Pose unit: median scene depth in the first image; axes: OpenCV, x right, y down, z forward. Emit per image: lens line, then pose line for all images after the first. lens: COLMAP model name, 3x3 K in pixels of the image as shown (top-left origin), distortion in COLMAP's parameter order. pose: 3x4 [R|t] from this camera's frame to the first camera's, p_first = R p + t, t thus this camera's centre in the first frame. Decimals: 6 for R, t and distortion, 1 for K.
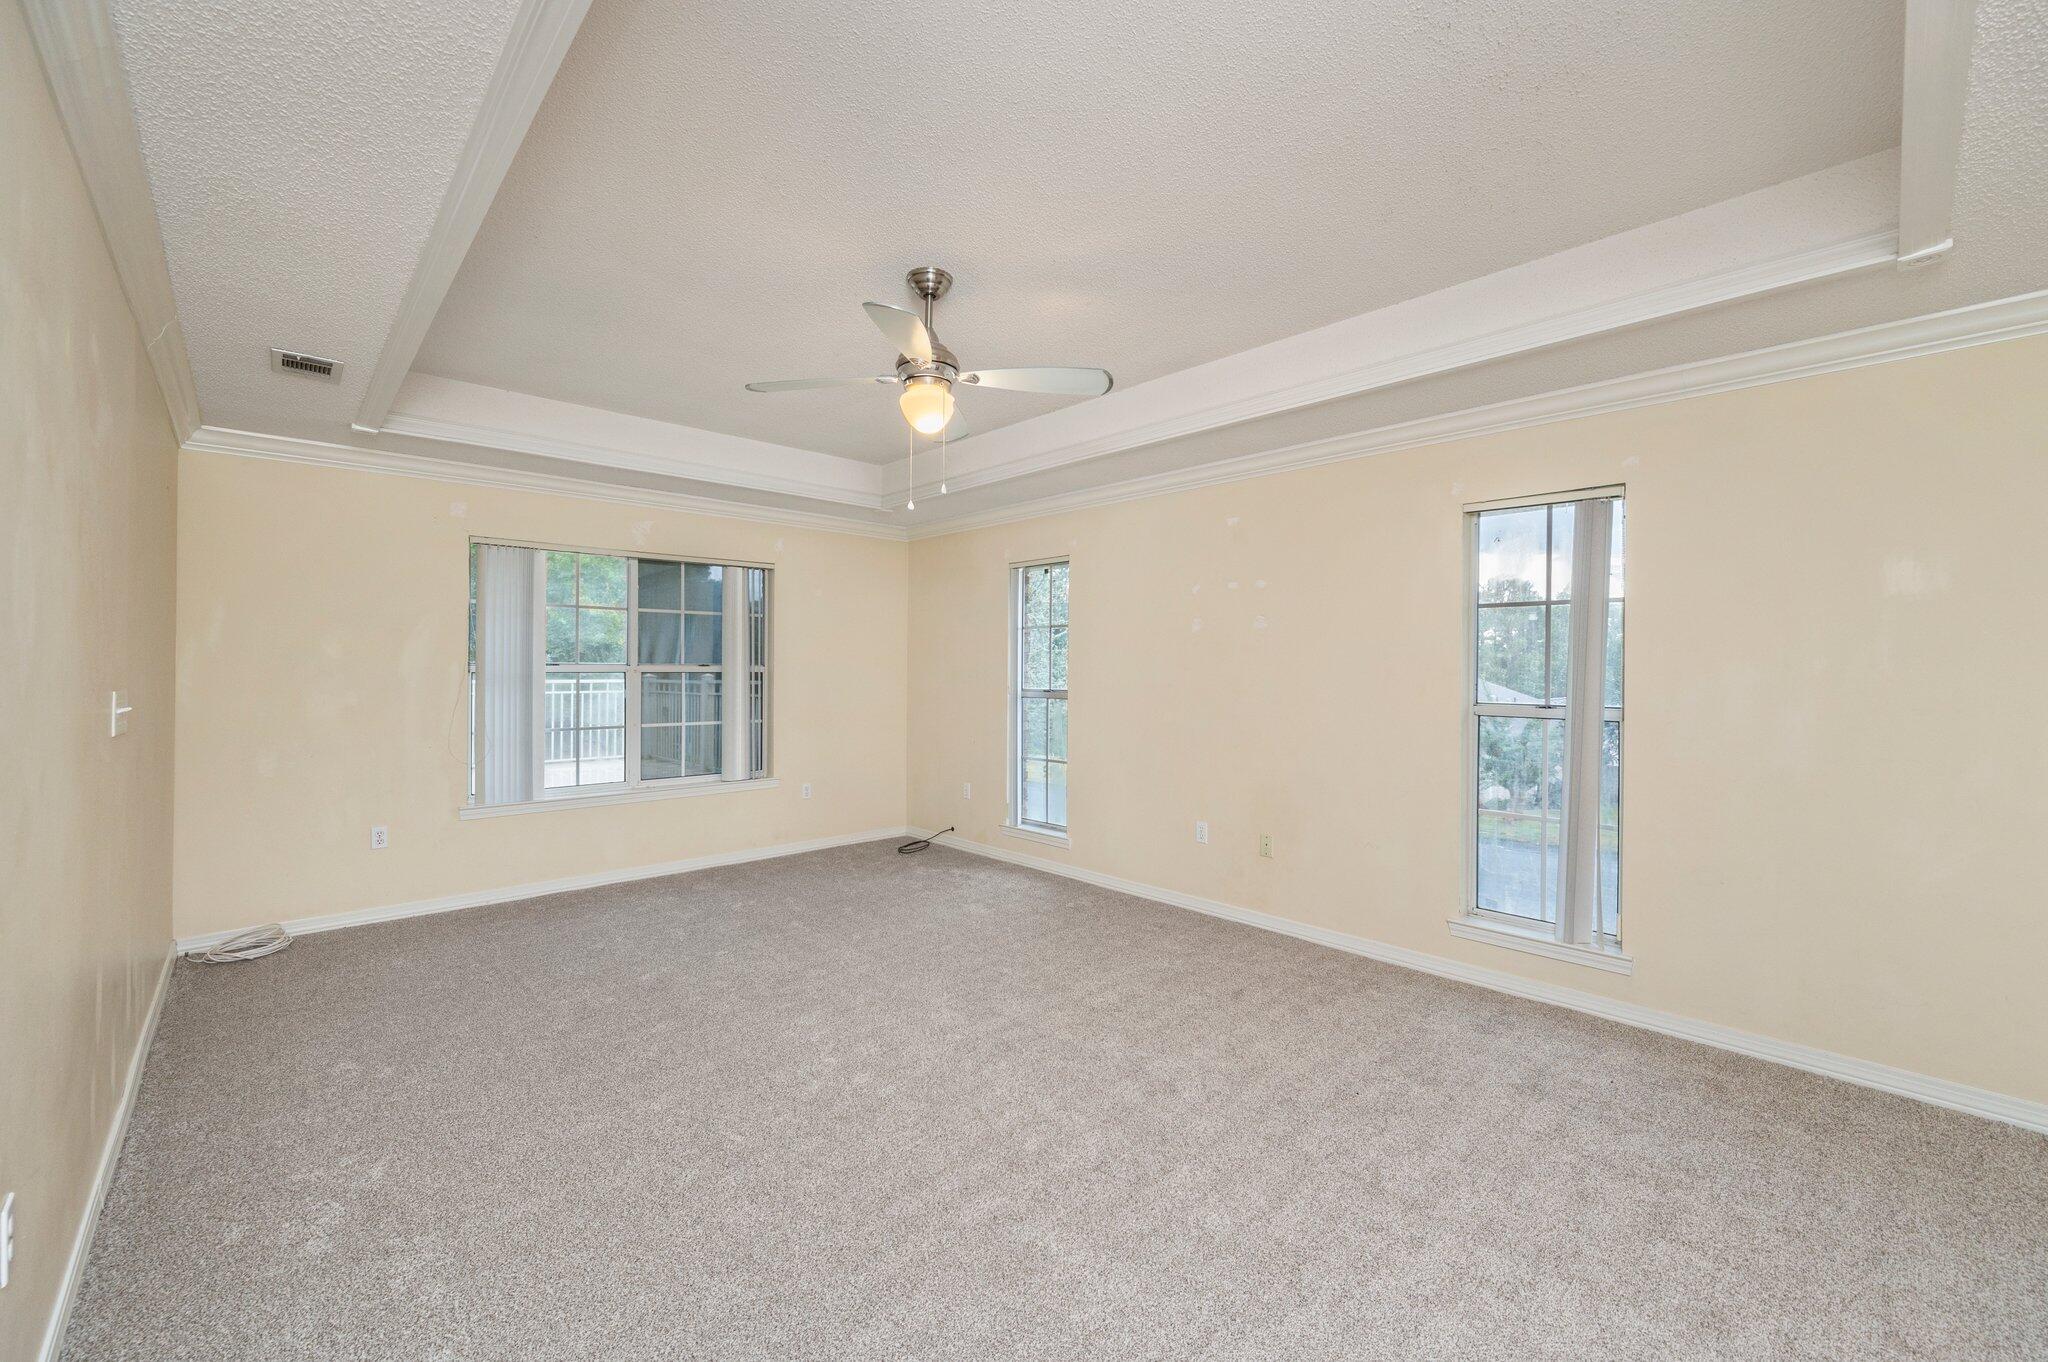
lens RADIAL K [[823.4, 0, 1029.4], [0, 823.4, 680.1], [0, 0, 1]] dist [-0.010082, 0.001262]
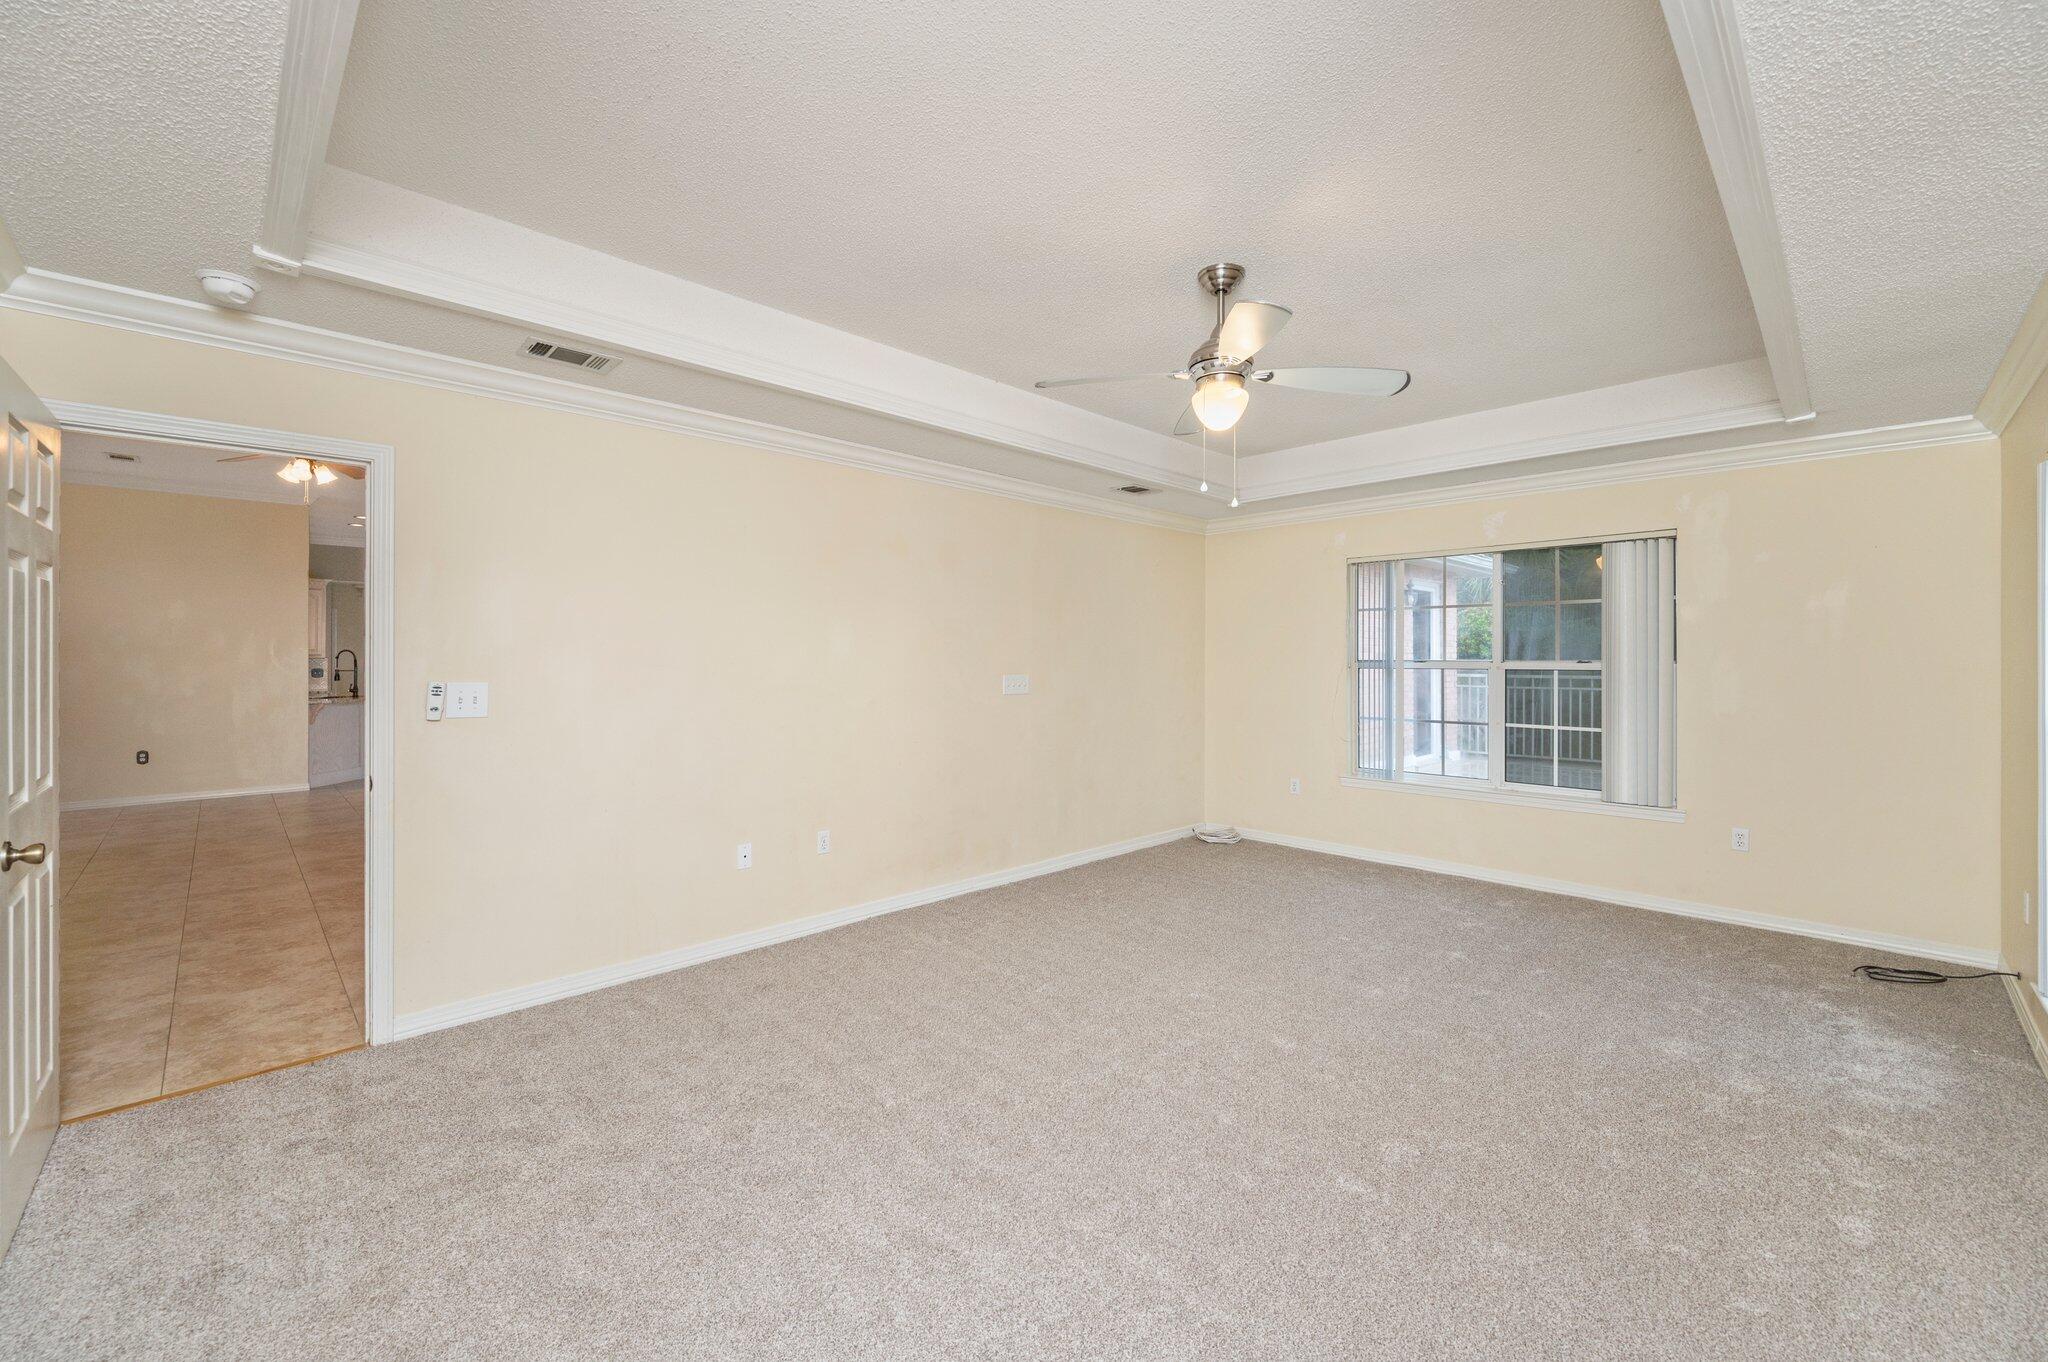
lens RADIAL K [[823.4, 0, 1024.5], [0, 823.4, 661.6], [0, 0, 1]] dist [-0.010082, 0.001262]
pose [[0.014380, 0.000992, -0.999896, 0.476587], [-0.017426, 0.999848, 0.000742, -0.009016], [0.999745, 0.017414, 0.014395, 0.417615]]
